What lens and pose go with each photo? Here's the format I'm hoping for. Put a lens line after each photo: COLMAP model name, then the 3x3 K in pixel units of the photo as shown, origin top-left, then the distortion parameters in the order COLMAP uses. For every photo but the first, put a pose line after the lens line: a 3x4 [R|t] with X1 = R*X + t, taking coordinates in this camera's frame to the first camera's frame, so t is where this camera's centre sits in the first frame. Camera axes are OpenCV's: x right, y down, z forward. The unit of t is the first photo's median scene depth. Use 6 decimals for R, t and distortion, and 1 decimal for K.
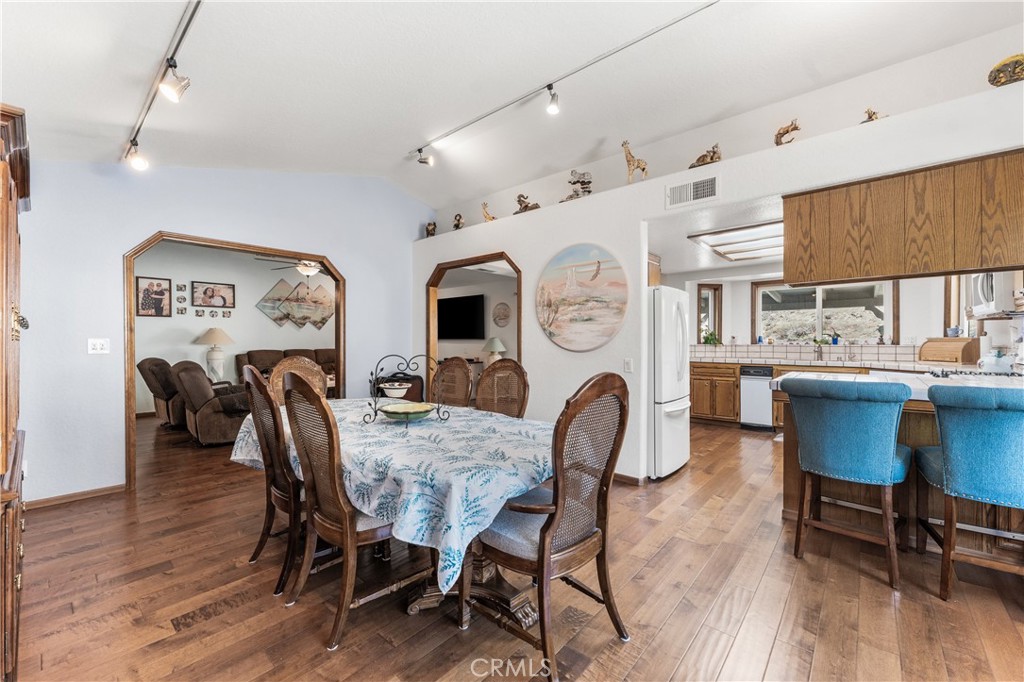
lens RADIAL K [[413.5, 0, 511.3], [0, 413.5, 342.6], [0, 0, 1]] dist [-0.002343, 0.000451]
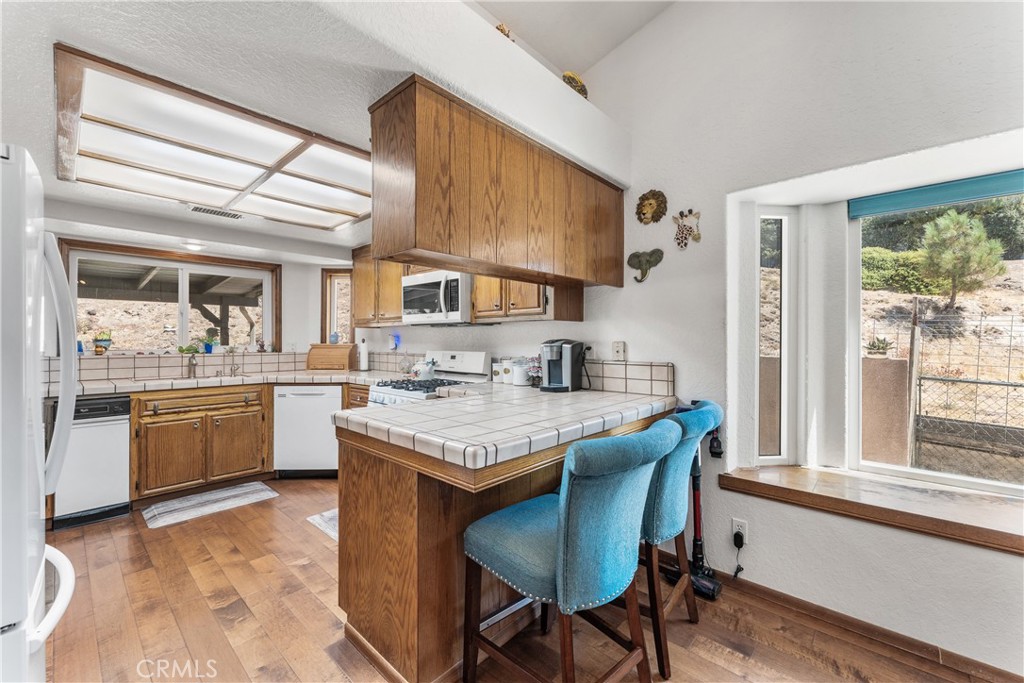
lens RADIAL K [[413.5, 0, 508.7], [0, 413.5, 338.3], [0, 0, 1]] dist [-0.002343, 0.000451]
pose [[0.030400, 0.009269, 0.999495, 0.075649], [0.002163, 0.999954, -0.009339, -0.012481], [-0.999535, 0.002446, 0.030378, 0.424334]]
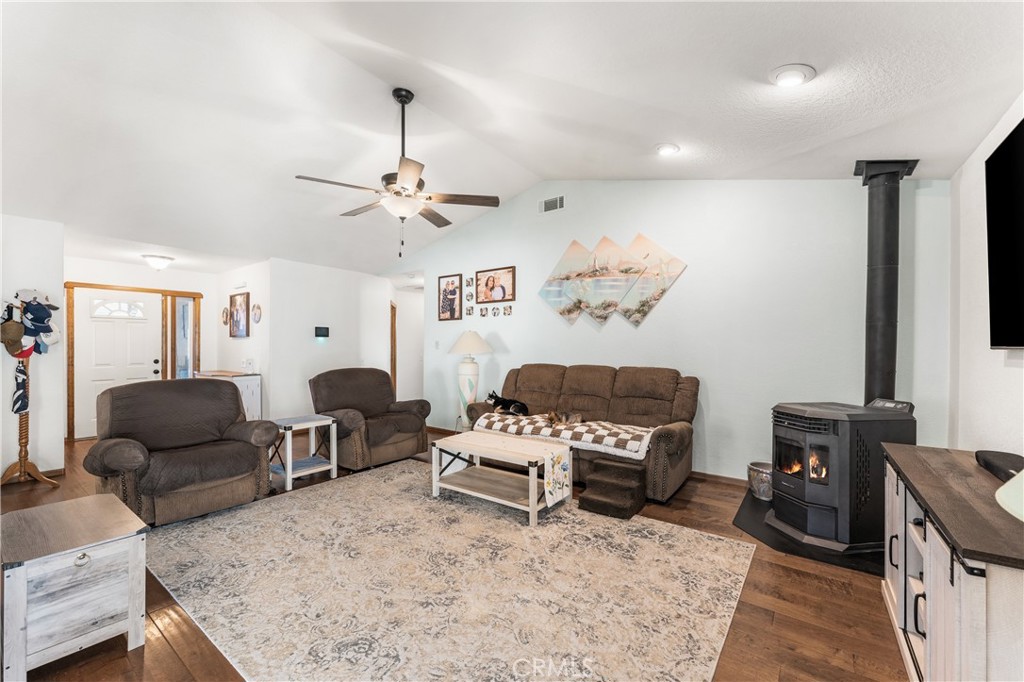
lens RADIAL K [[413.5, 0, 510.6], [0, 413.5, 344.5], [0, 0, 1]] dist [-0.002343, 0.000451]
pose [[0.069067, -0.001915, -0.997610, 0.012427], [-0.006649, 0.999975, -0.002380, -0.012224], [0.997590, 0.006798, 0.069053, 1.228755]]
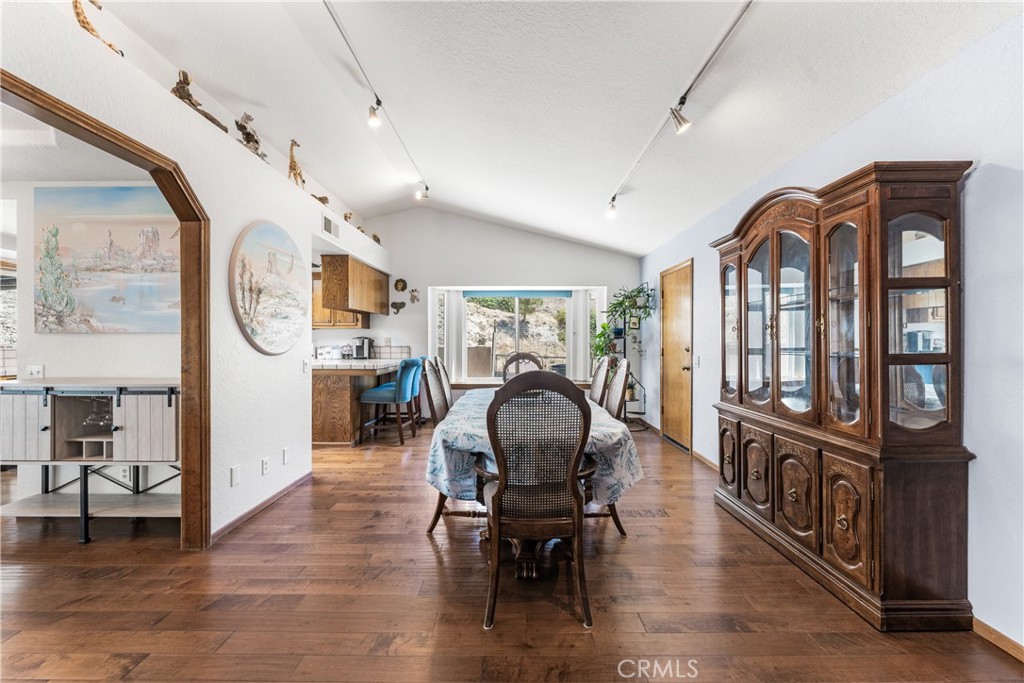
lens RADIAL K [[413.5, 0, 514.1], [0, 413.5, 341.5], [0, 0, 1]] dist [-0.002343, 0.000451]
pose [[-0.656561, 0.004971, 0.754257, -0.498798], [0.007418, 0.999972, -0.000134, -0.000960], [-0.754237, 0.005507, -0.656580, 0.772883]]
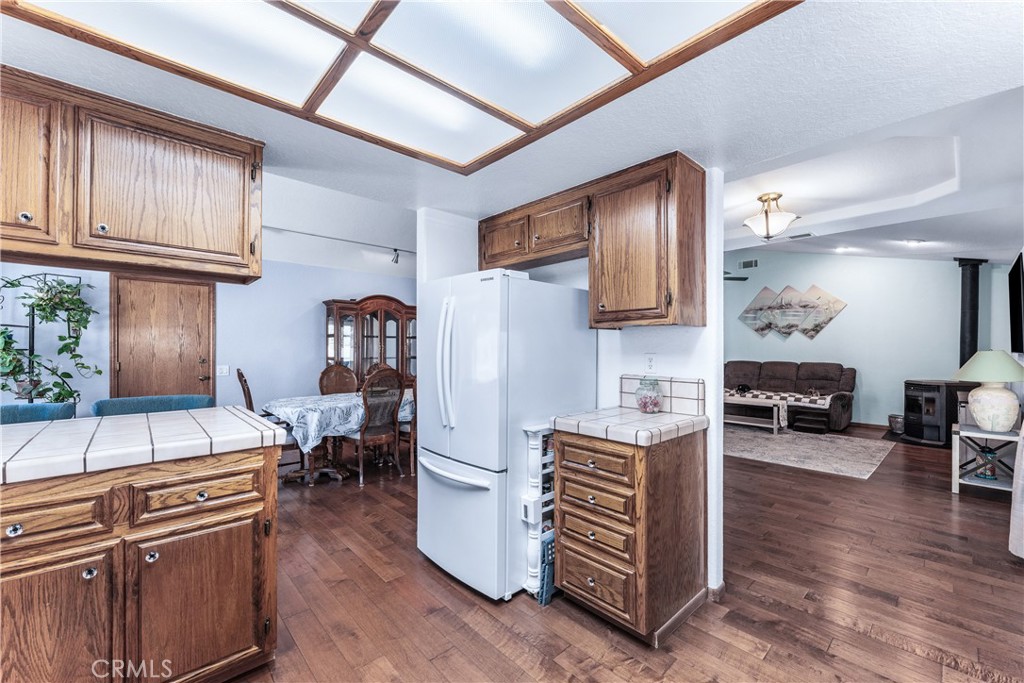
lens RADIAL K [[413.5, 0, 511.7], [0, 413.5, 345.5], [0, 0, 1]] dist [-0.002343, 0.000451]
pose [[-0.119988, -0.003417, -0.992770, 0.645968], [-0.007232, 0.999971, -0.002567, -0.017630], [0.992749, 0.006871, -0.120009, 0.752476]]
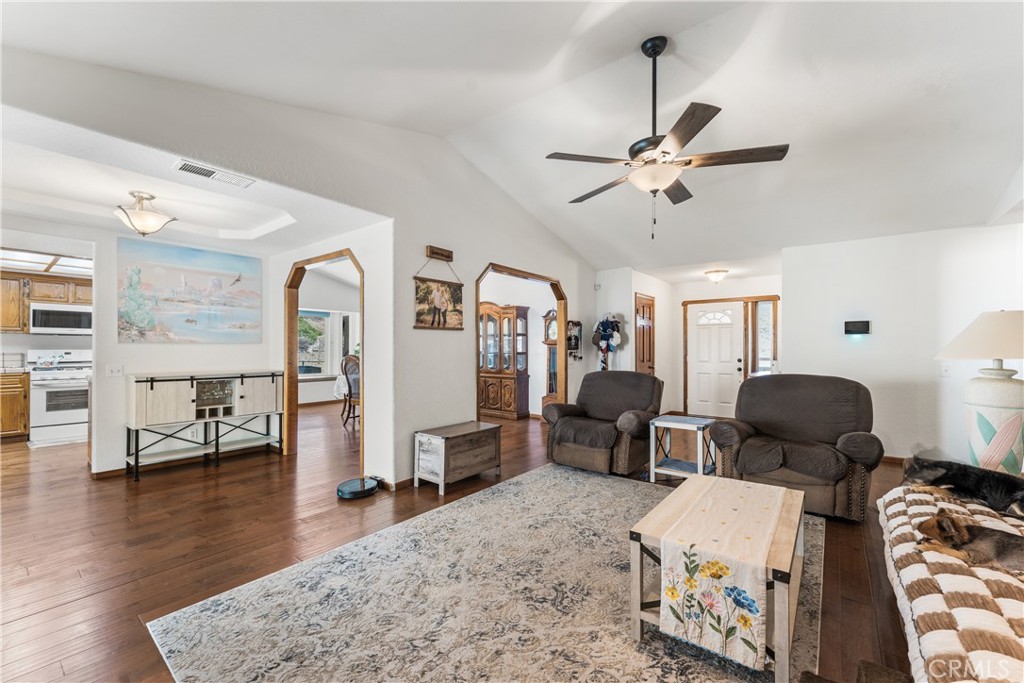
lens RADIAL K [[413.5, 0, 507.5], [0, 413.5, 347.0], [0, 0, 1]] dist [-0.002343, 0.000451]
pose [[-0.998773, 0.000871, -0.049520, -0.363242], [0.000712, 0.999994, 0.003243, -0.009089], [0.049523, 0.003204, -0.998768, 1.579099]]
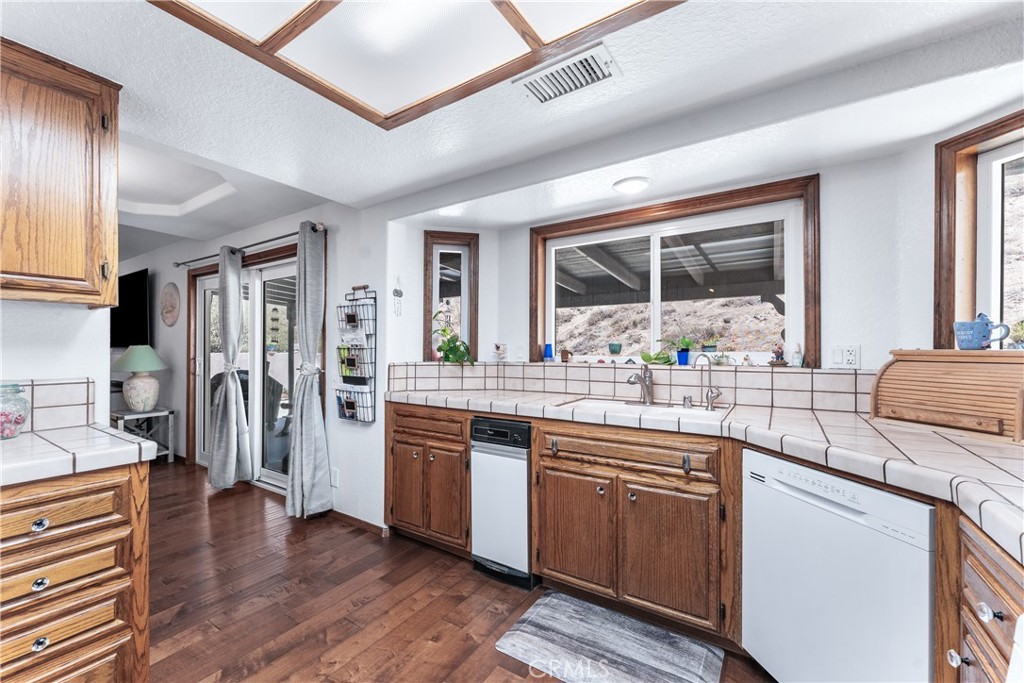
lens RADIAL K [[413.5, 0, 511.4], [0, 413.5, 346.6], [0, 0, 1]] dist [-0.002343, 0.000451]
pose [[0.991055, 0.003308, 0.133411, 0.511644], [-0.002089, 0.999955, -0.009275, -0.009041], [-0.133435, 0.008914, 0.991017, 0.556802]]
